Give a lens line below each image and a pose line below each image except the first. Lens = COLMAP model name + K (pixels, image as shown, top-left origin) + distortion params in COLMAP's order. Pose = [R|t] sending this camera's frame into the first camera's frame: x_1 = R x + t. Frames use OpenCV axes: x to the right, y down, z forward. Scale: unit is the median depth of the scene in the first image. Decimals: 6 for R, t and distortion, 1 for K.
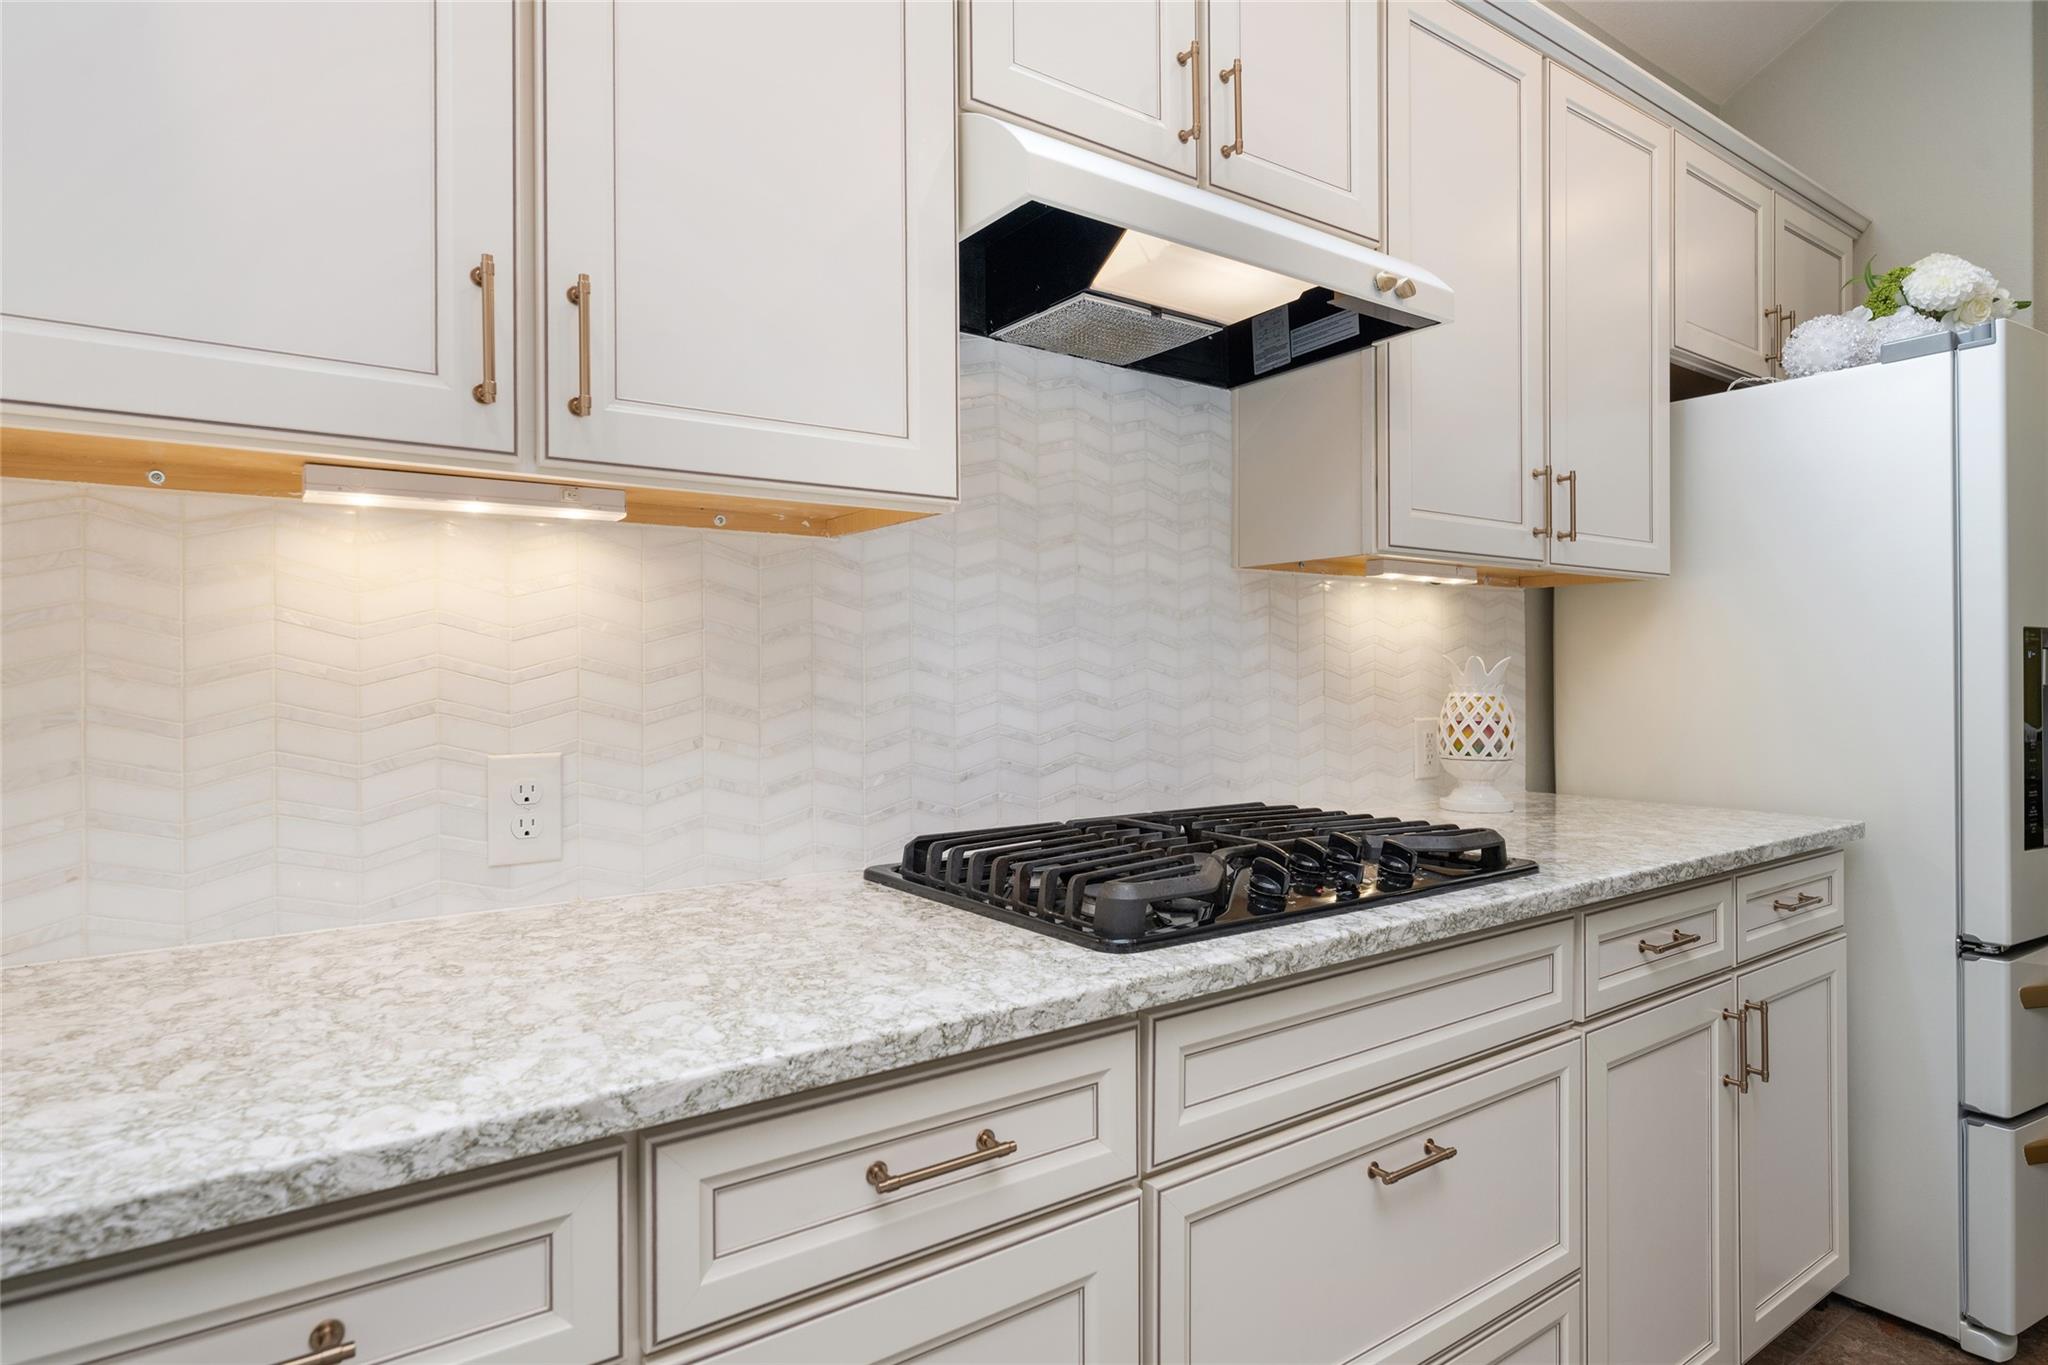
lens RADIAL K [[1135.2, 0, 1018.7], [0, 1135.2, 669.4], [0, 0, 1]] dist [0.001345, -0.001236]
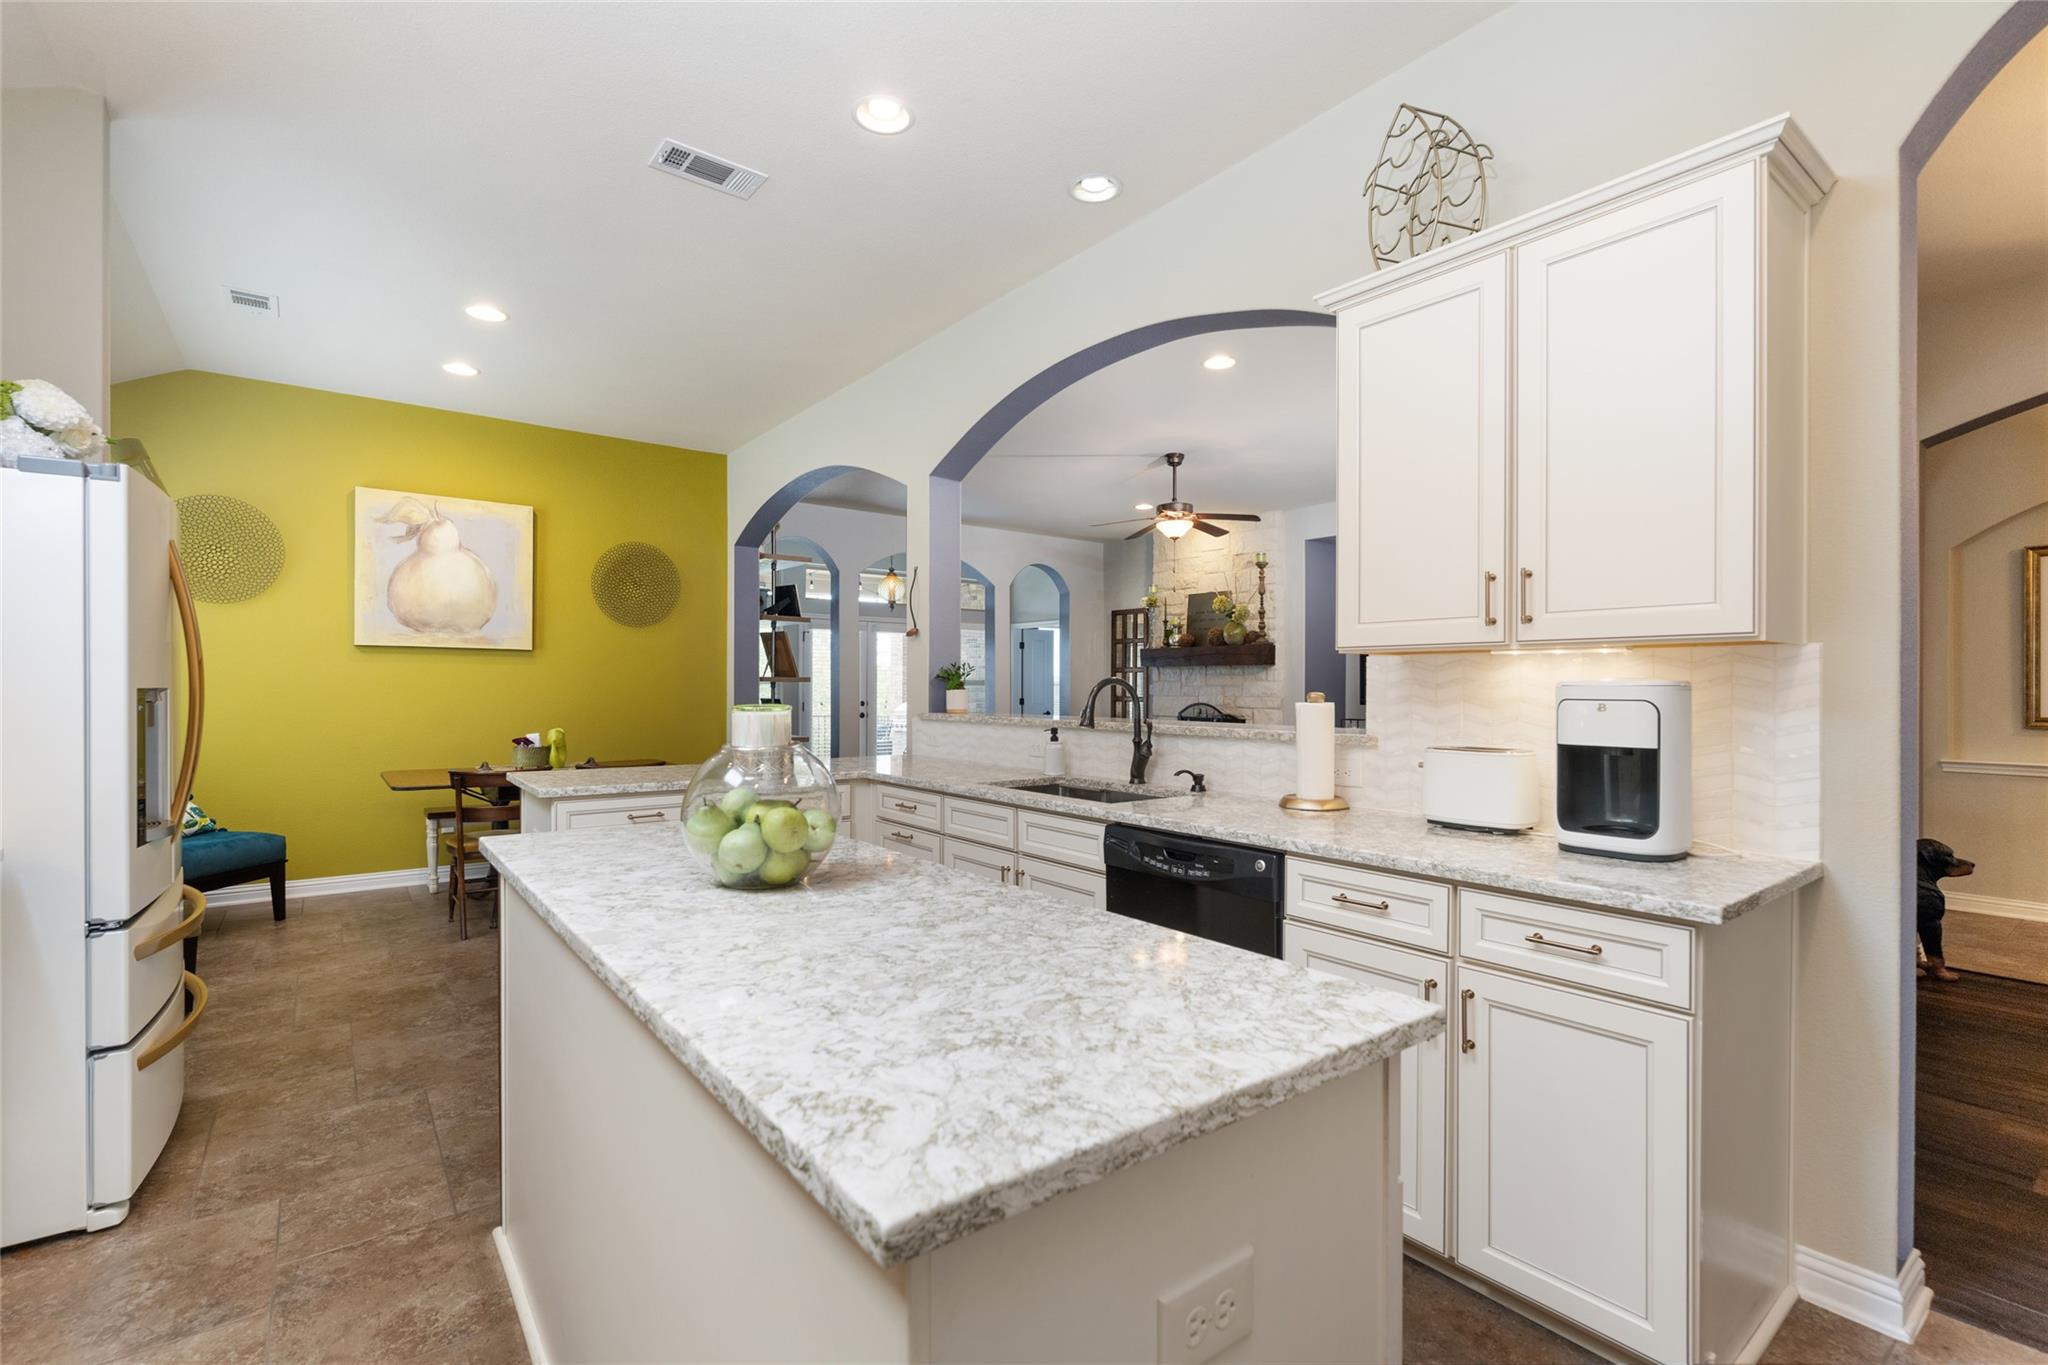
lens RADIAL K [[909.3, 0, 1031.0], [0, 909.3, 694.6], [0, 0, 1]] dist [-0.004398, 0.000159]
pose [[-0.037430, -0.007094, 0.999274, -0.285569], [-0.007146, 0.999951, 0.006831, -0.047966], [-0.999274, -0.006885, -0.037478, -0.060023]]
